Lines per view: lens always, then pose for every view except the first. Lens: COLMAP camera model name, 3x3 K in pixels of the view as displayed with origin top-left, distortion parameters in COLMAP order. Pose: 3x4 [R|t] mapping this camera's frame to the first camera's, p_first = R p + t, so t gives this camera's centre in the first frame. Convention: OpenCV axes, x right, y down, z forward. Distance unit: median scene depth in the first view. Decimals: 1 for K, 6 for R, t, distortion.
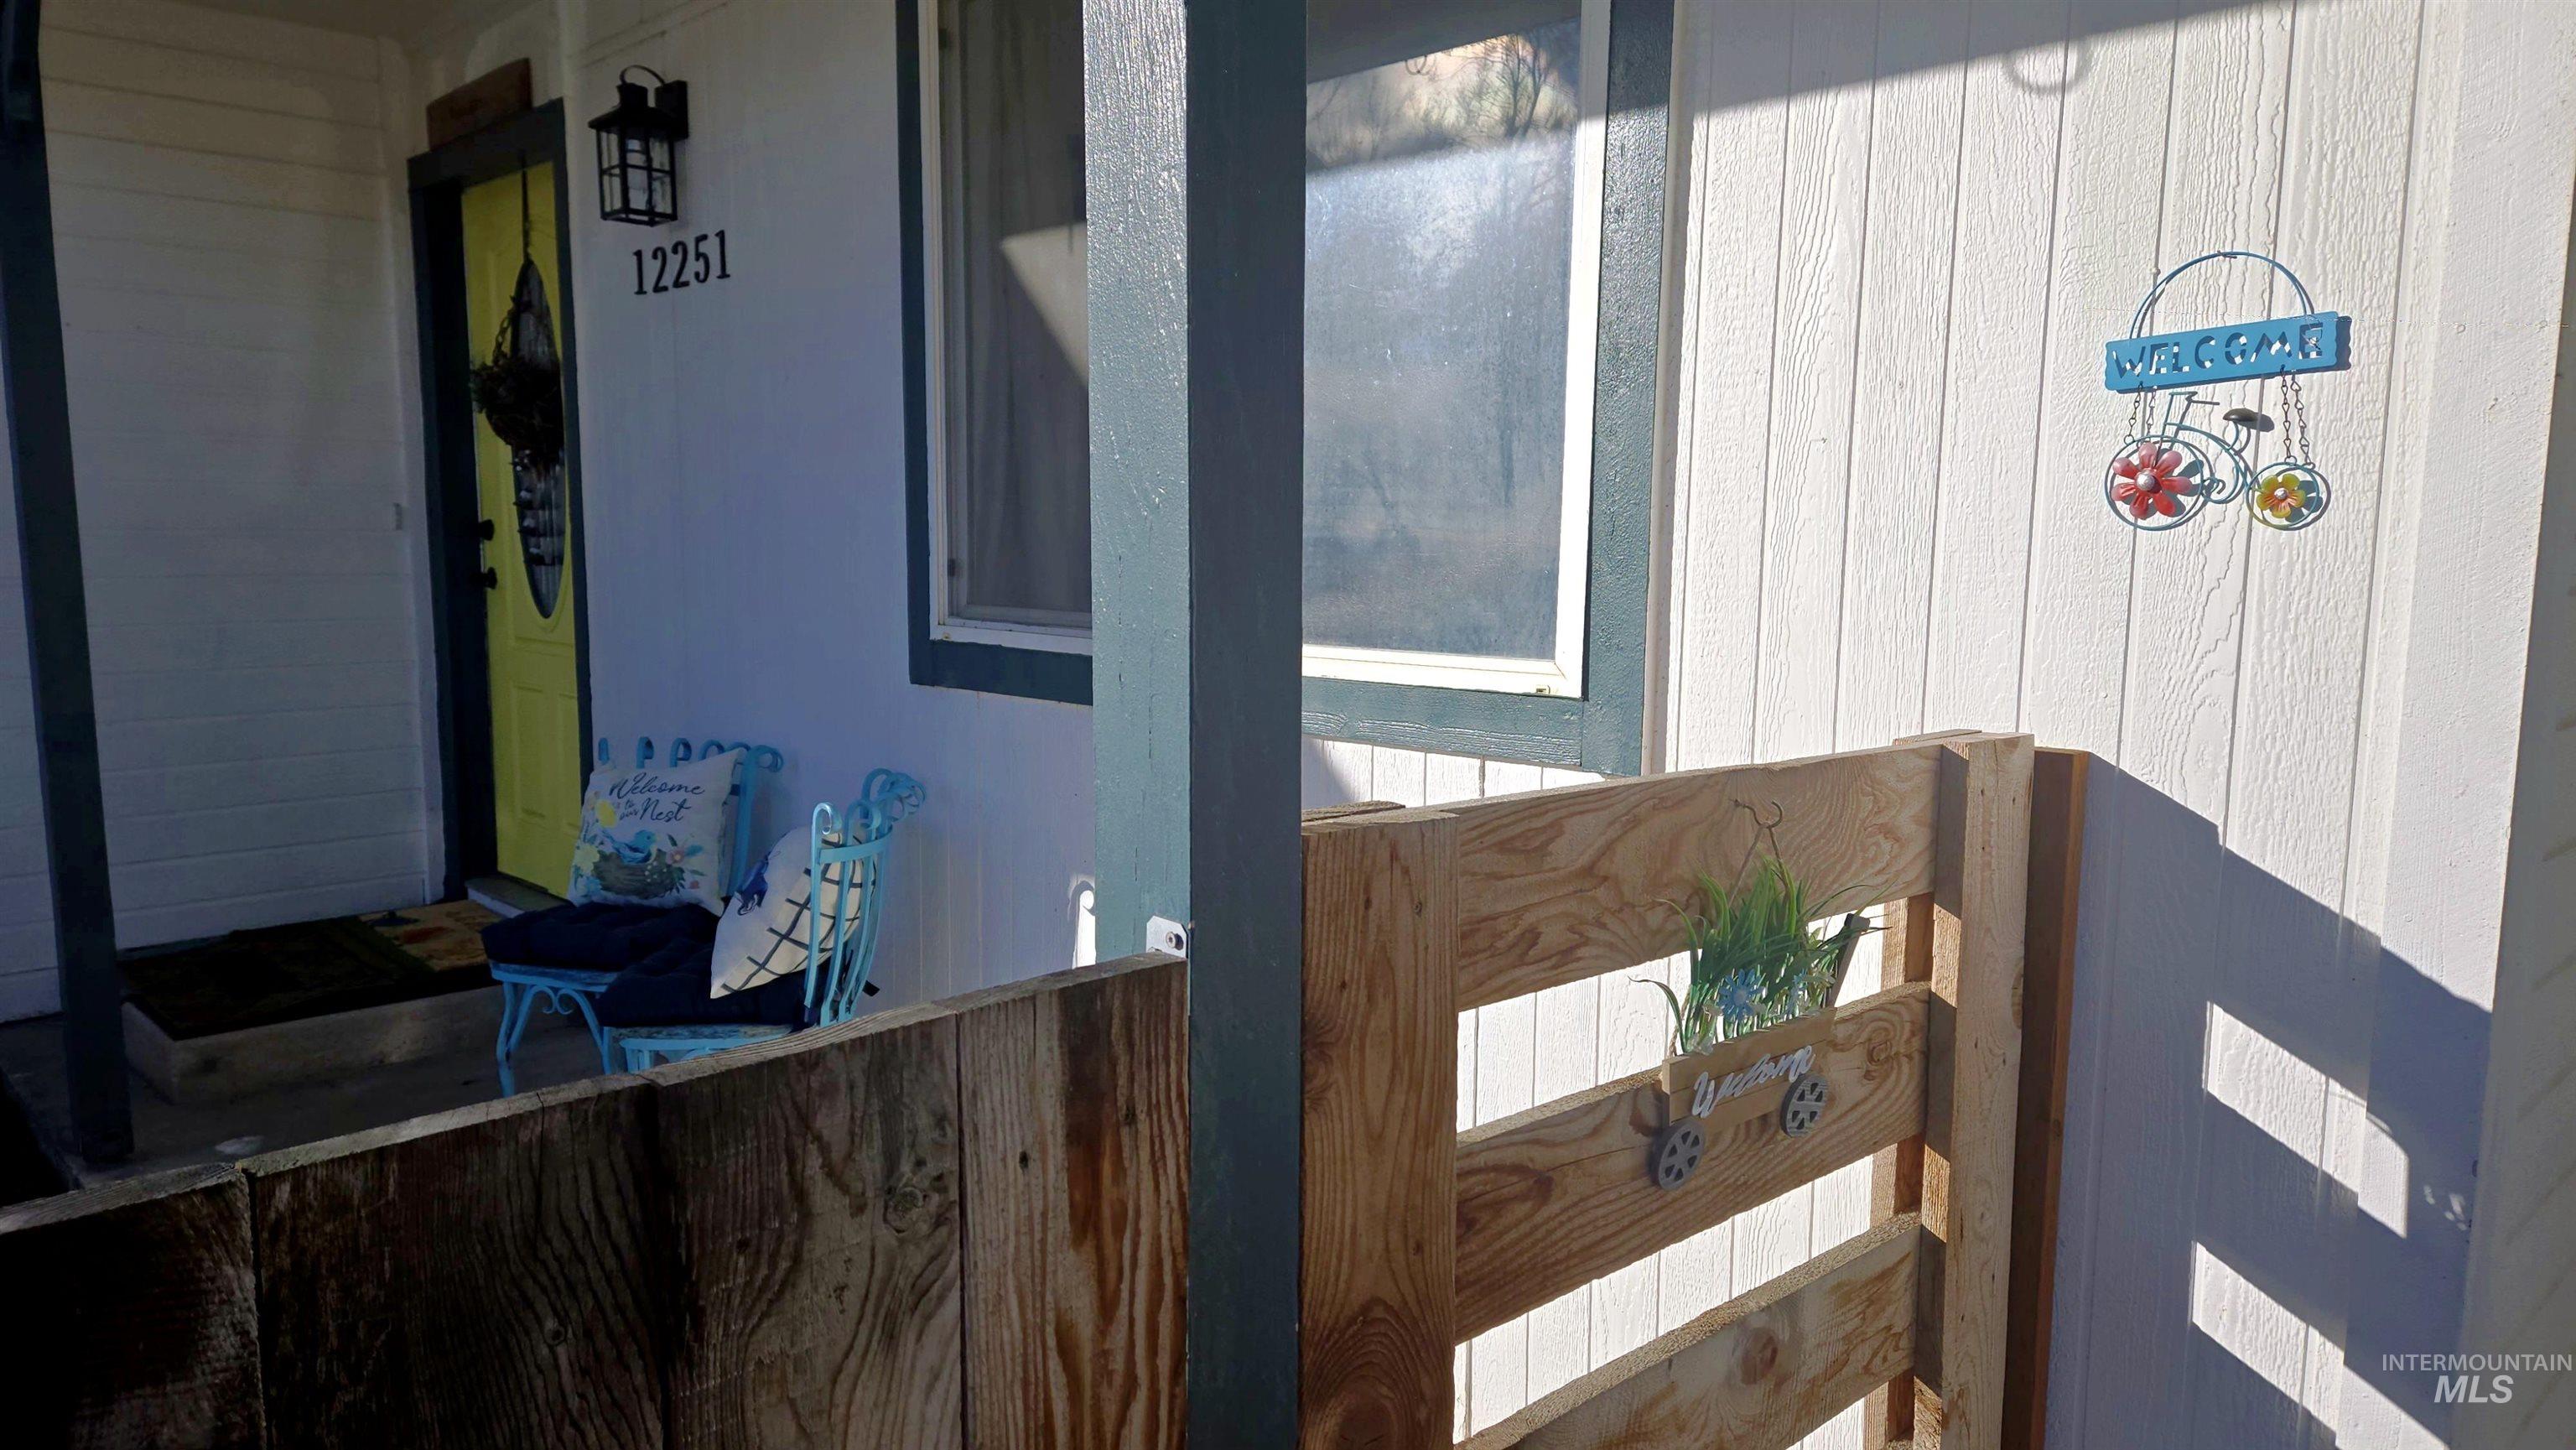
lens RADIAL K [[1687.0, 0, 1298.7], [0, 1687.0, 723.7], [0, 0, 1]] dist [0.062867, -0.011794]
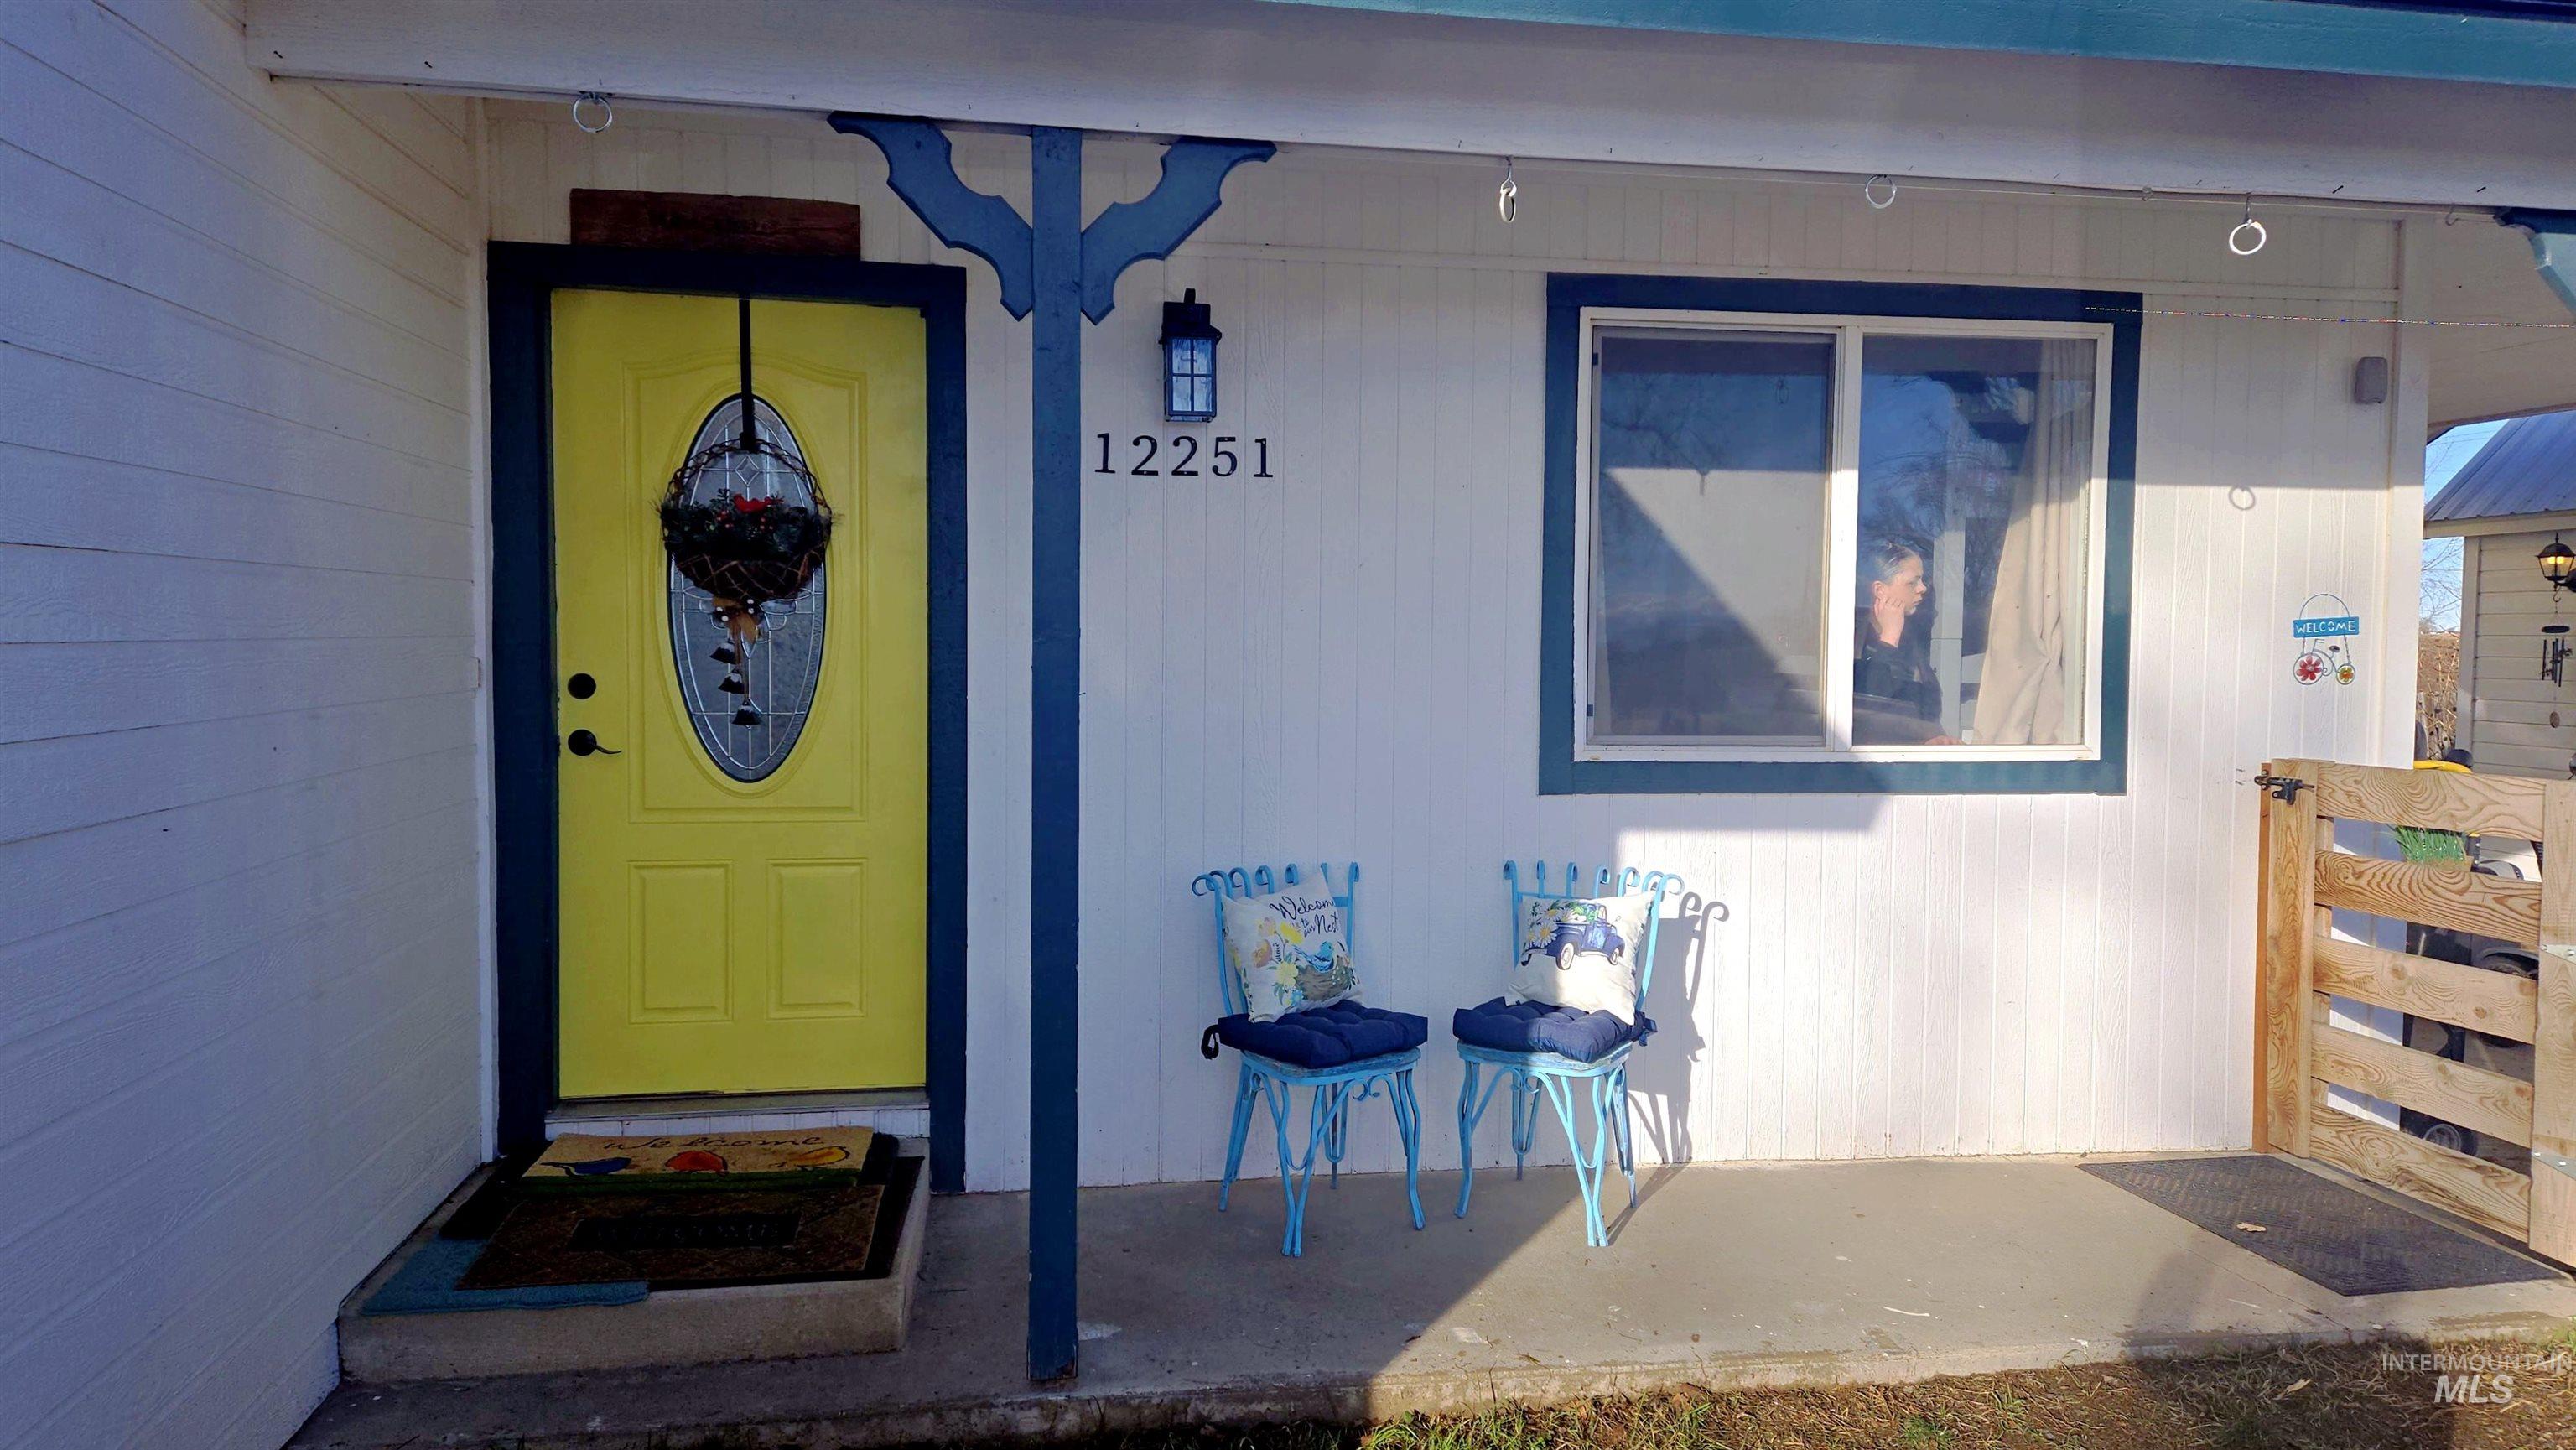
lens RADIAL K [[1687.0, 0, 1307.4], [0, 1687.0, 718.4], [0, 0, 1]] dist [0.062867, -0.011794]
pose [[0.587148, -0.053994, 0.807677, -2.255567], [0.085055, 0.996365, 0.004776, -0.168586], [-0.804998, 0.065892, 0.589606, 0.510712]]
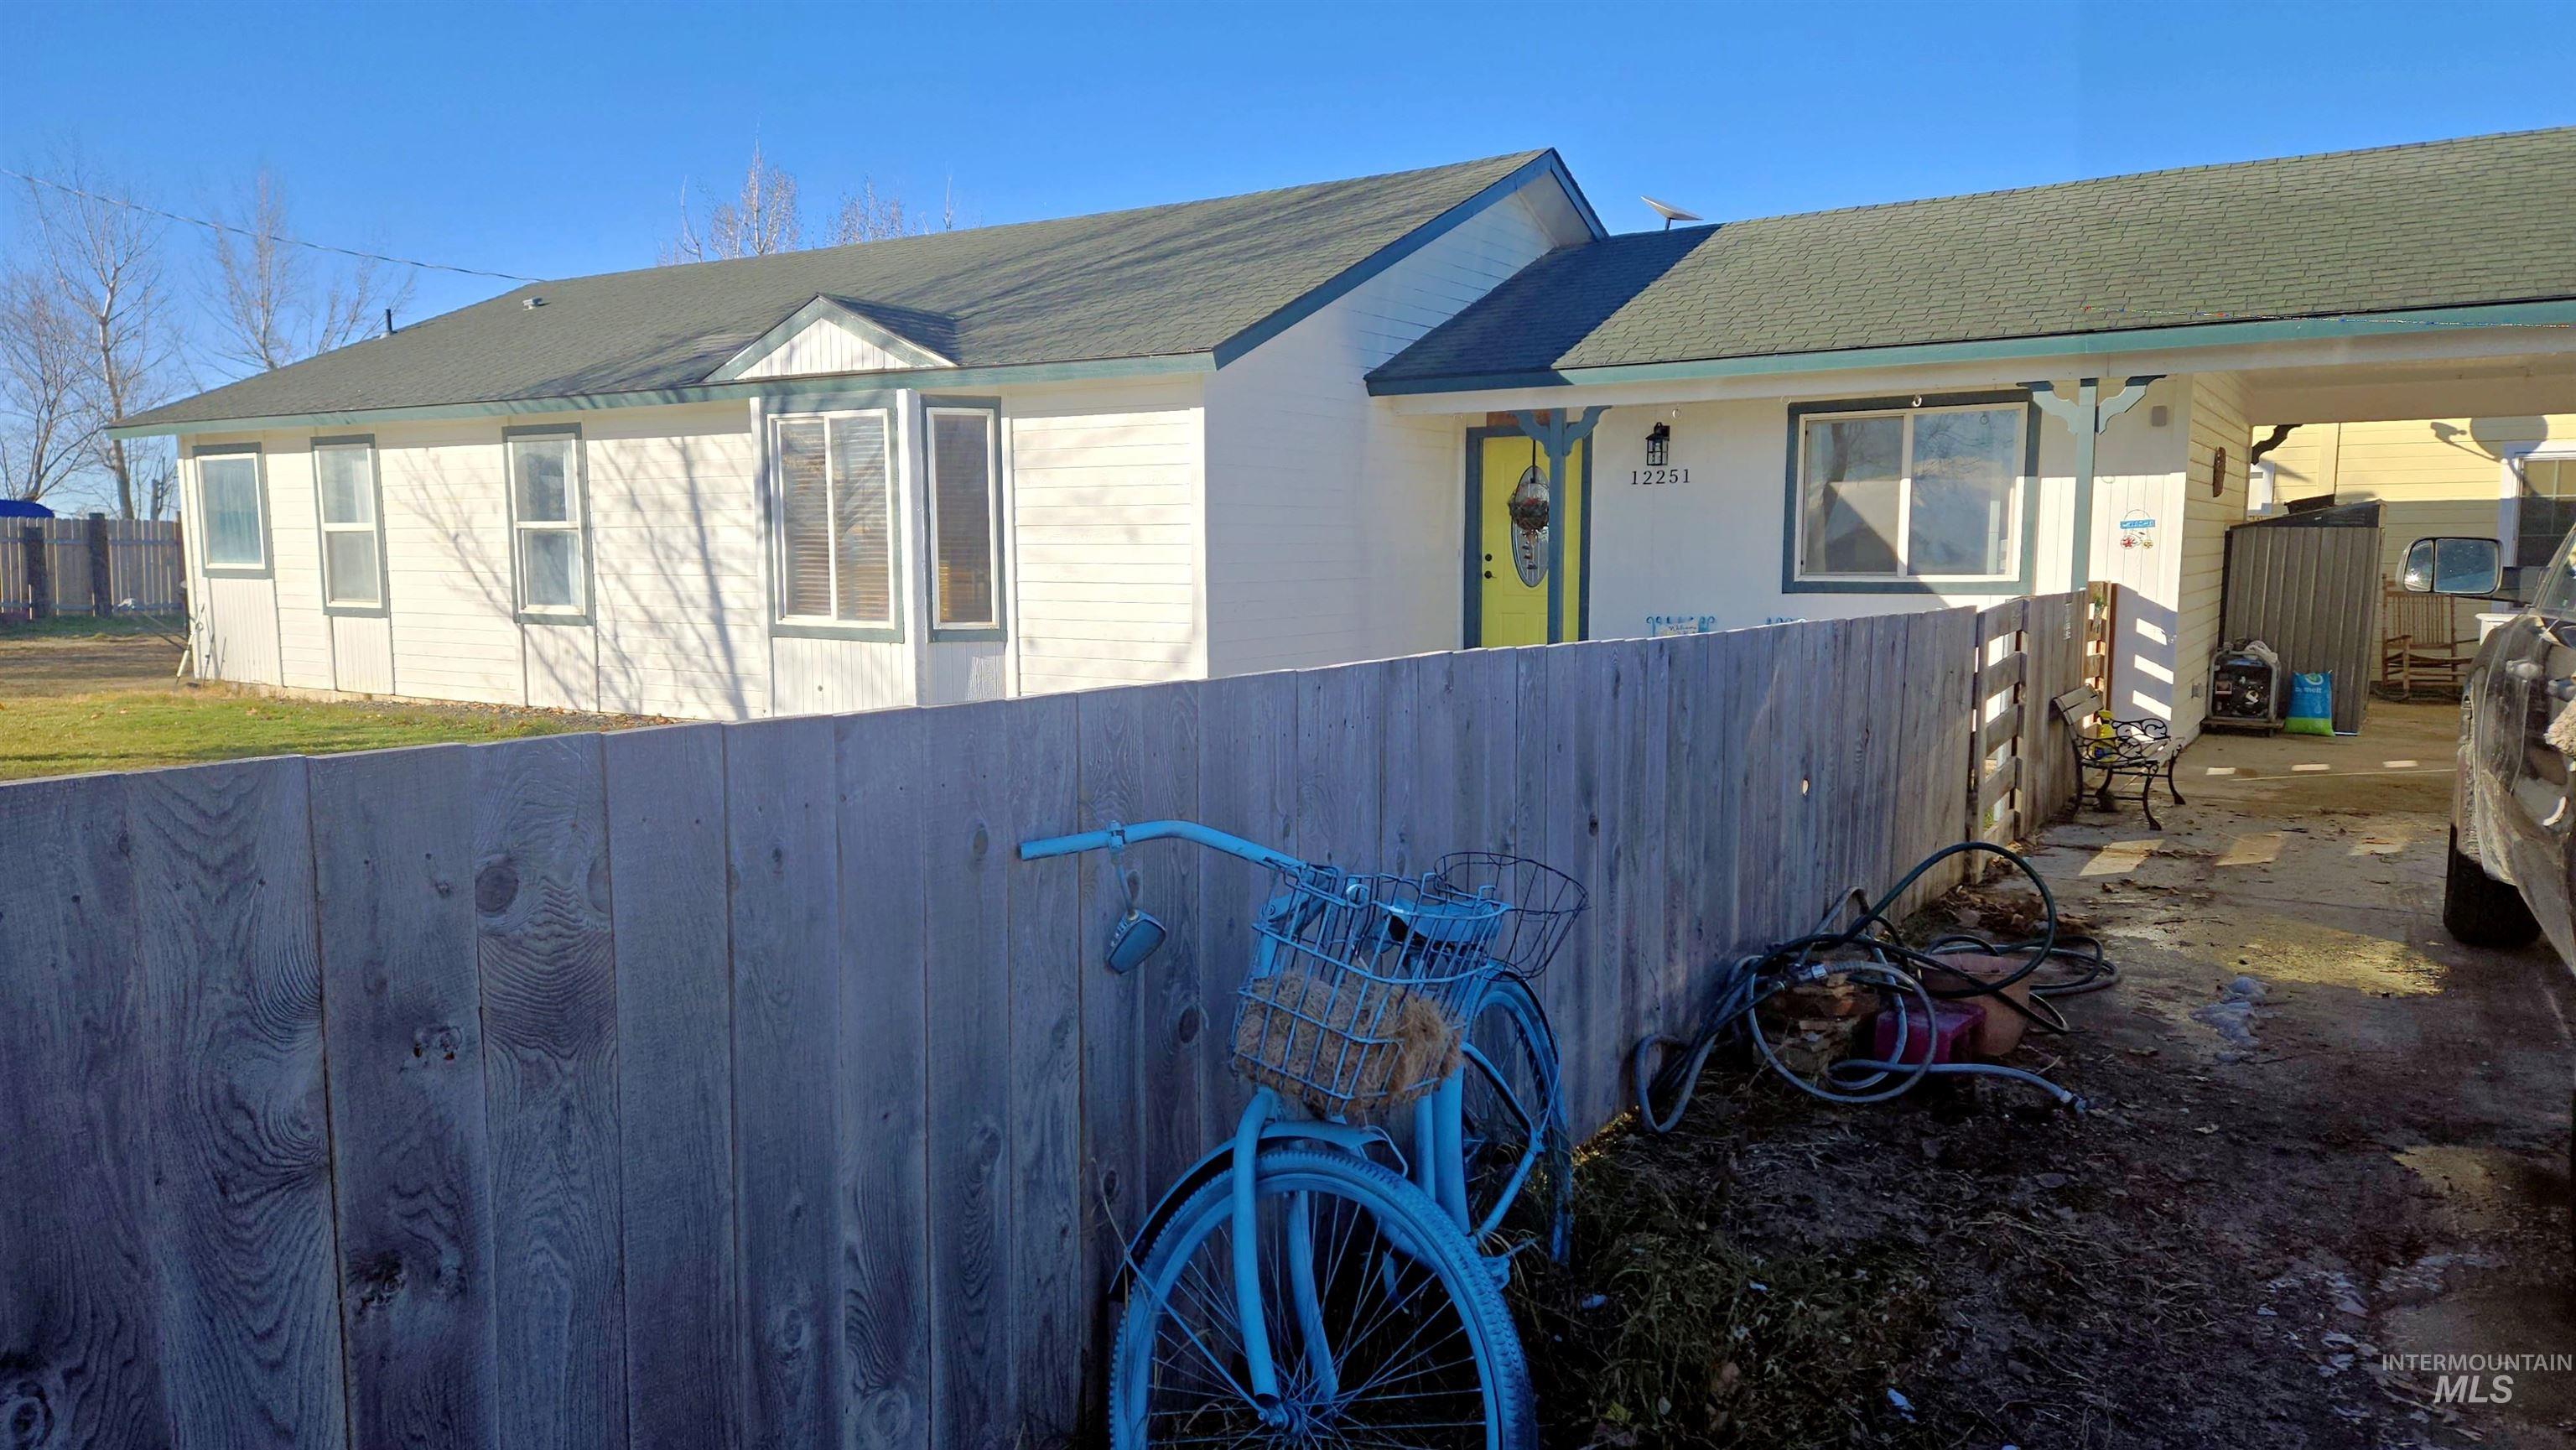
lens RADIAL K [[1687.0, 0, 1264.0], [0, 1687.0, 727.2], [0, 0, 1]] dist [0.062867, -0.011794]
pose [[0.979807, -0.037389, 0.196418, -3.310226], [0.038460, 0.999259, -0.001639, 0.369844], [-0.196212, 0.009160, 0.980519, -3.911659]]
